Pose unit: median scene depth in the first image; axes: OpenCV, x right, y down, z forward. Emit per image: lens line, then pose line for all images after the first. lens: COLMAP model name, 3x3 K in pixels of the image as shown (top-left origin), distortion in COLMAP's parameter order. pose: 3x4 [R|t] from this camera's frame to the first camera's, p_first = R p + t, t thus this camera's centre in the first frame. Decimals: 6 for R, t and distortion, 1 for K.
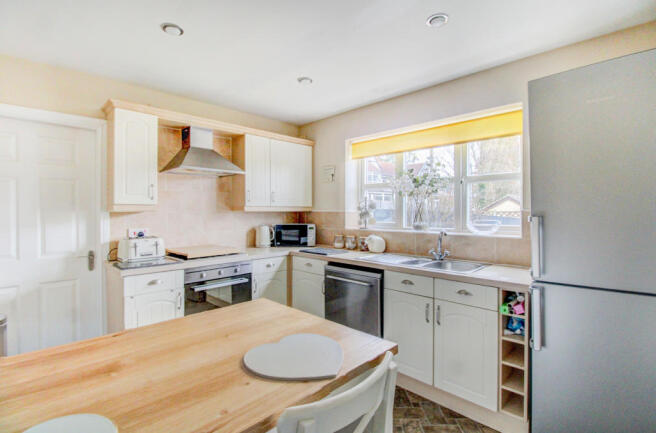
lens RADIAL K [[307.1, 0, 328.0], [0, 307.1, 212.7], [0, 0, 1]] dist [0.000678, -0.000152]
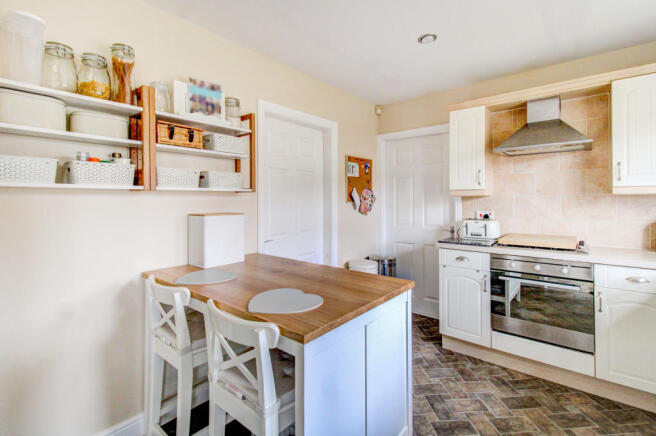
lens RADIAL K [[299.0, 0, 328.3], [0, 299.0, 202.3], [0, 0, 1]] dist [0.000480, 0.000186]
pose [[0.085464, 0.013354, -0.996252, 0.430167], [0.000839, 0.999909, 0.013475, 0.004943], [0.996341, -0.001988, 0.085445, 0.381114]]
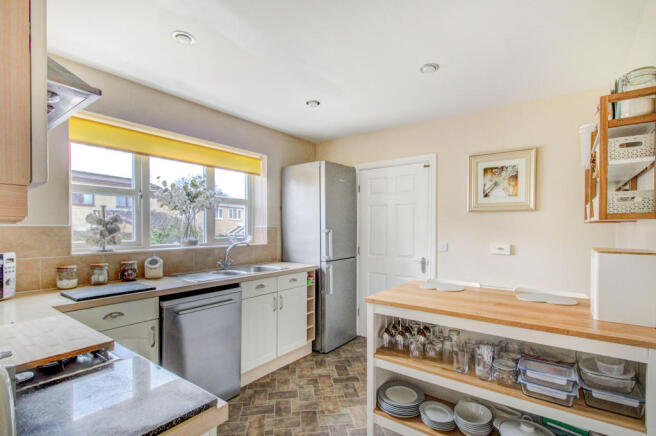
lens RADIAL K [[305.5, 0, 327.5], [0, 305.5, 229.9], [0, 0, 1]] dist [-0.000231, 0.000022]
pose [[-0.135327, -0.003515, 0.990795, -0.815167], [0.003086, 0.999987, 0.003969, 0.004753], [-0.990796, 0.003594, -0.135314, 0.784317]]
